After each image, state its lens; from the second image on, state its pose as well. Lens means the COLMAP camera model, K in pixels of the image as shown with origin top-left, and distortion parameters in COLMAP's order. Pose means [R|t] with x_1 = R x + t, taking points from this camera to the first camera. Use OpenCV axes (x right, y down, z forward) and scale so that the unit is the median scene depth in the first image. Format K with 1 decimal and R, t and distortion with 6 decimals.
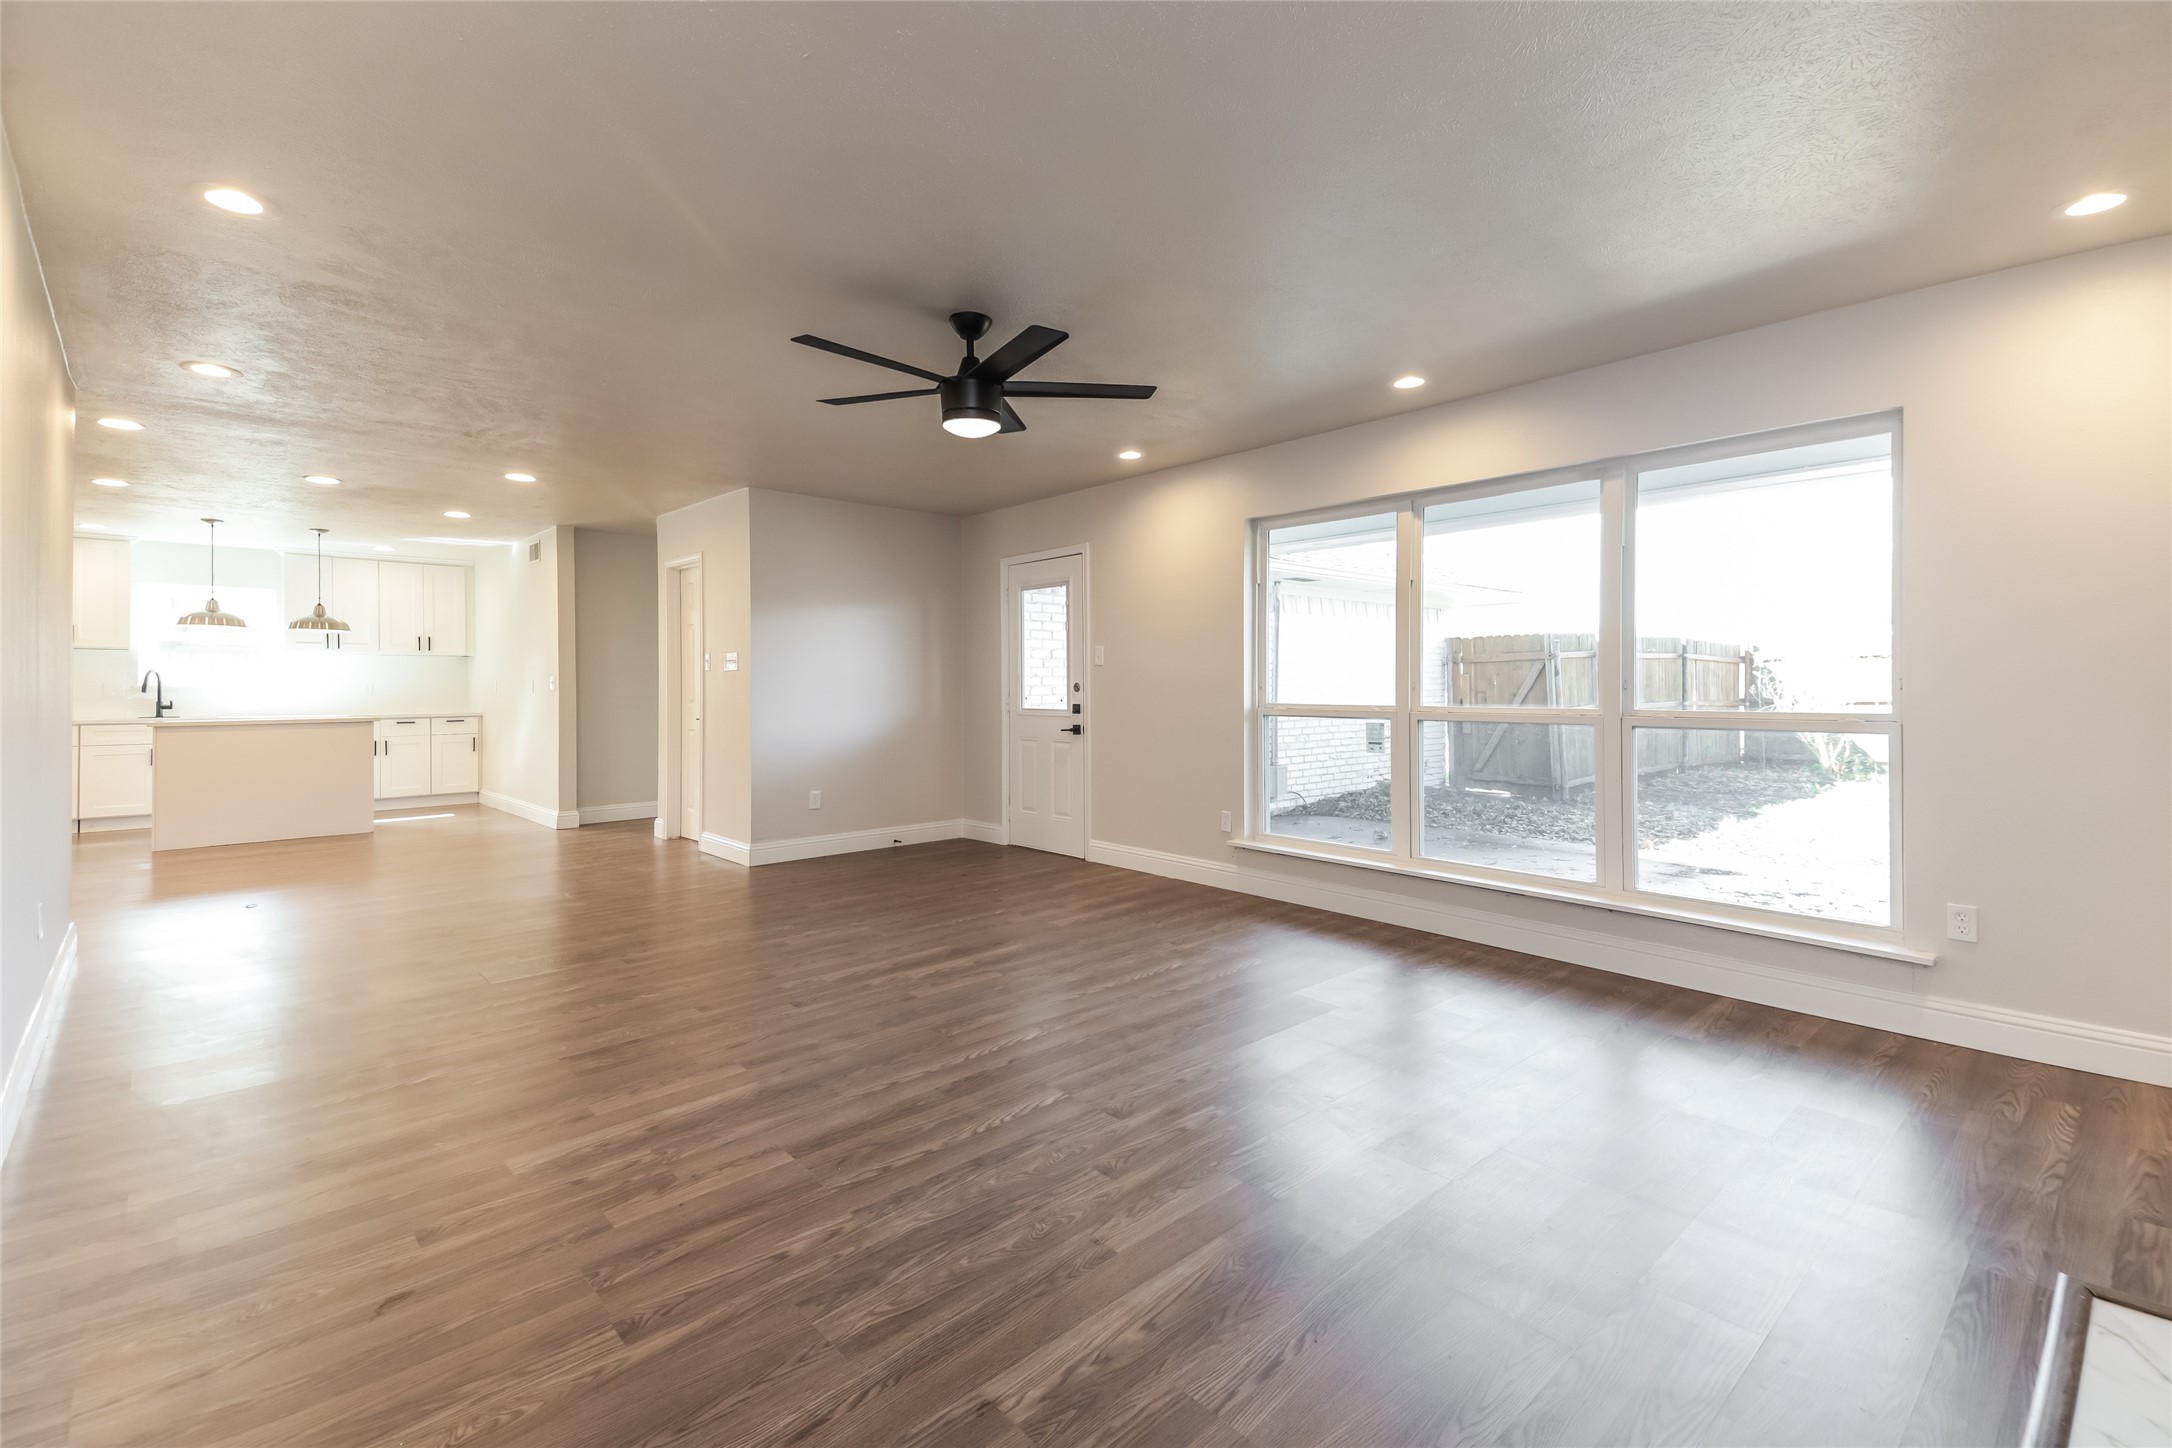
lens RADIAL K [[935.0, 0, 1064.8], [0, 935.0, 677.3], [0, 0, 1]] dist [0.095318, -0.045429]
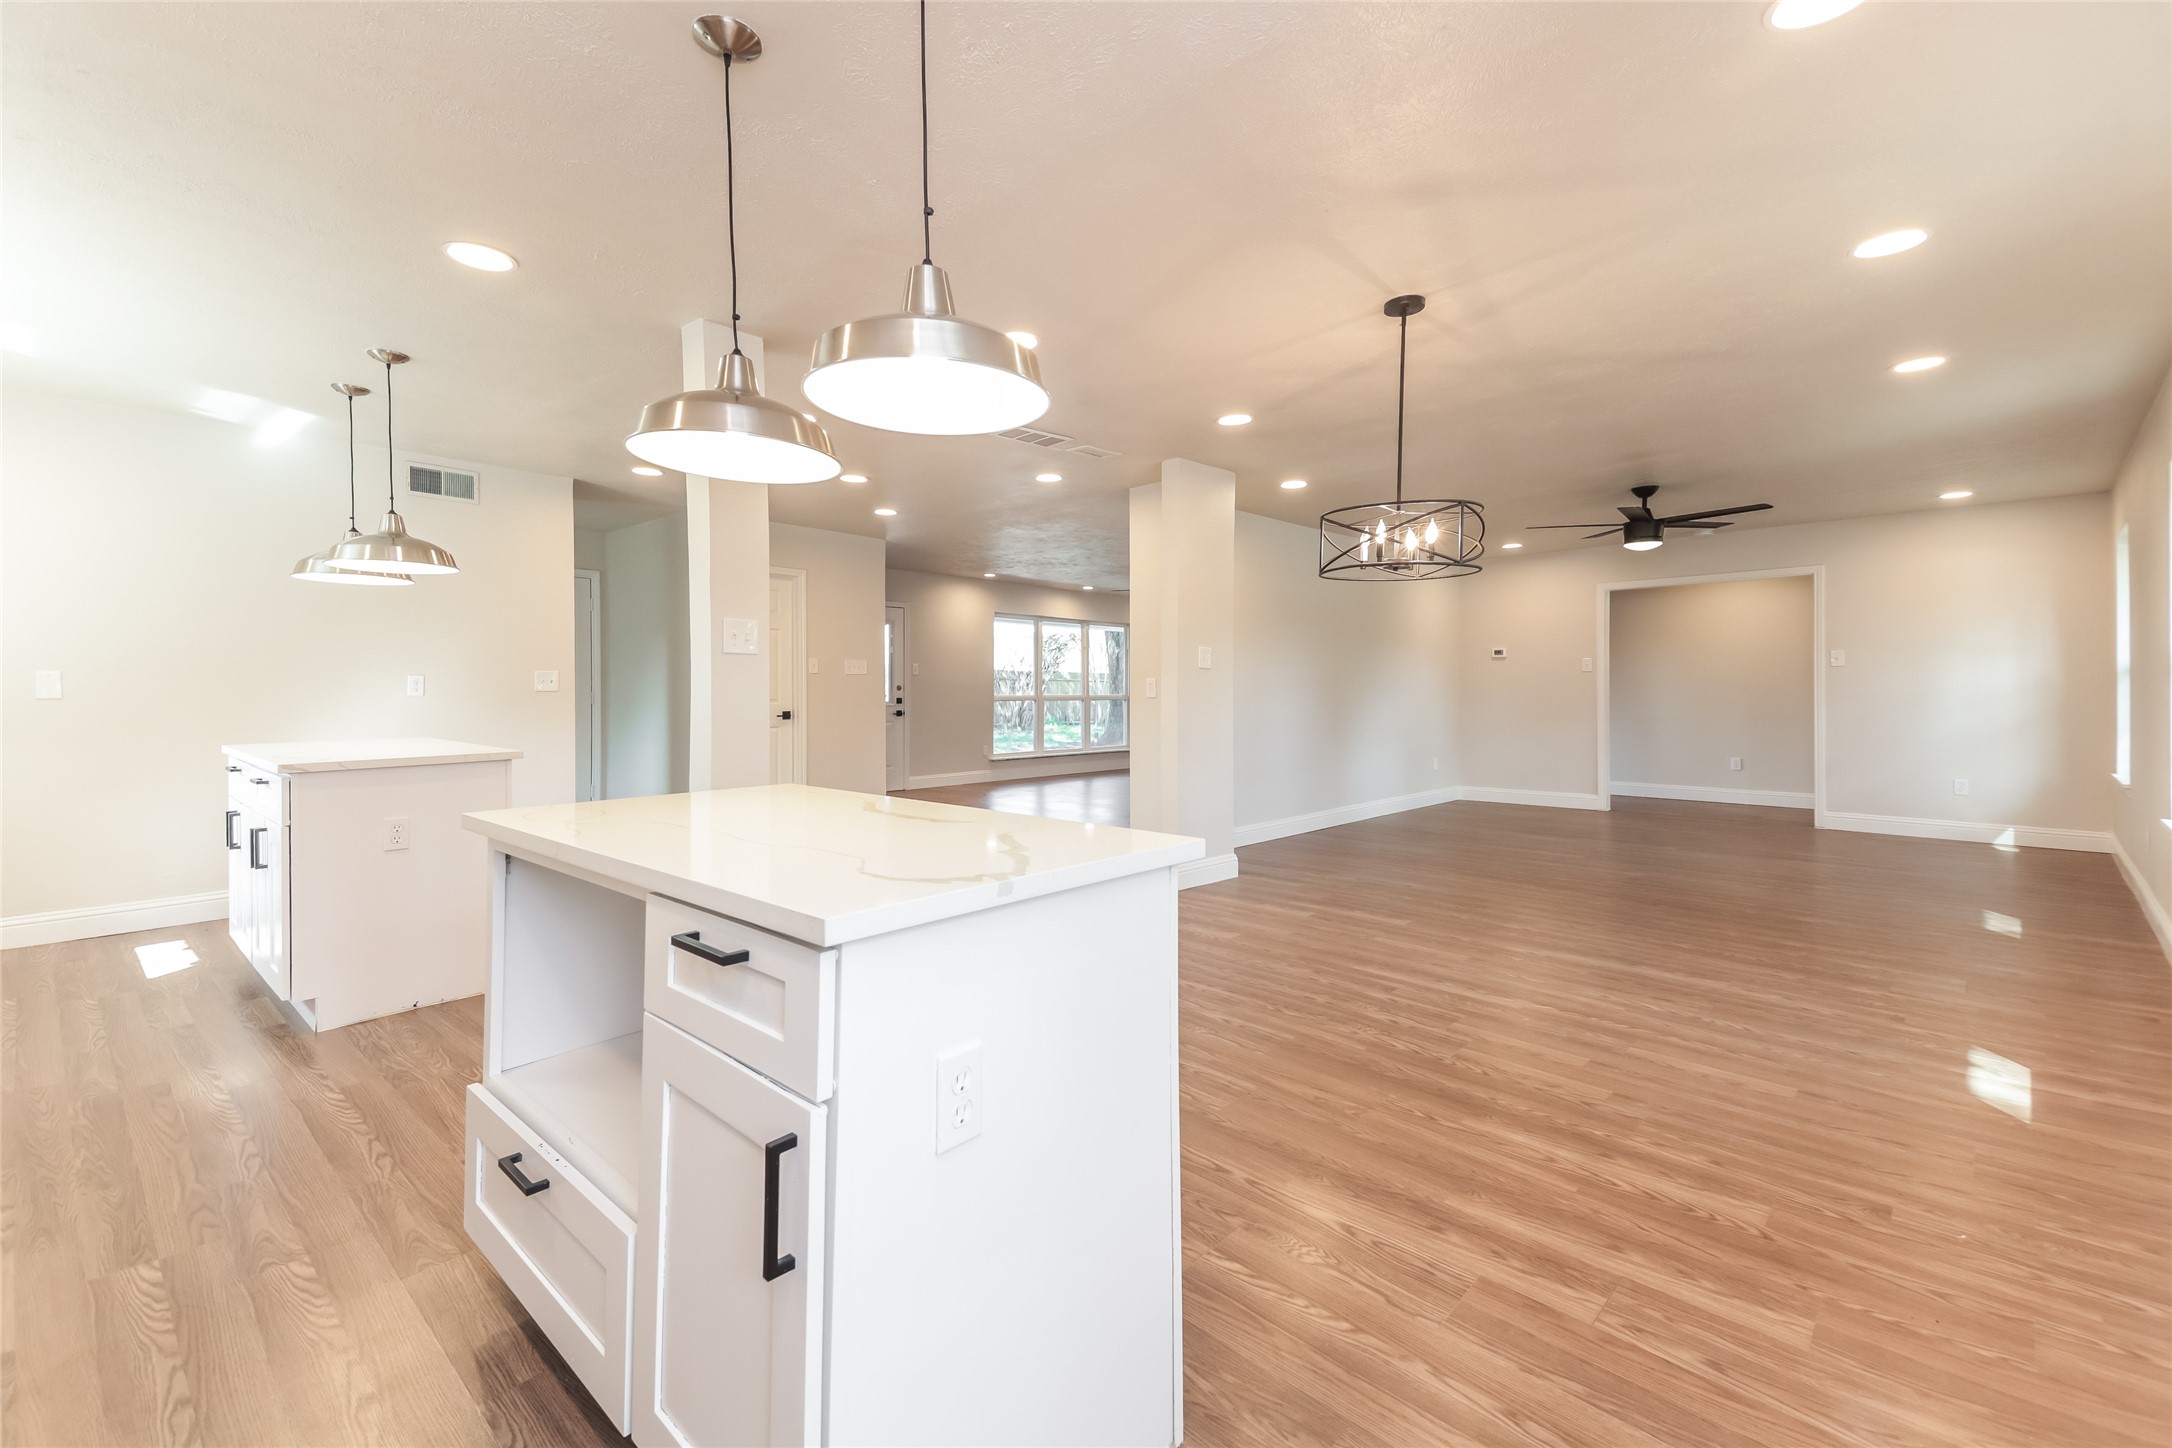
lens RADIAL K [[890.8, 0, 1089.5], [0, 890.8, 703.4], [0, 0, 1]] dist [0.117414, -0.046437]
pose [[-0.090613, -0.017212, 0.995737, -2.514206], [-0.011424, 0.999803, 0.016242, 0.013467], [-0.995821, -0.009904, -0.090791, 1.269304]]
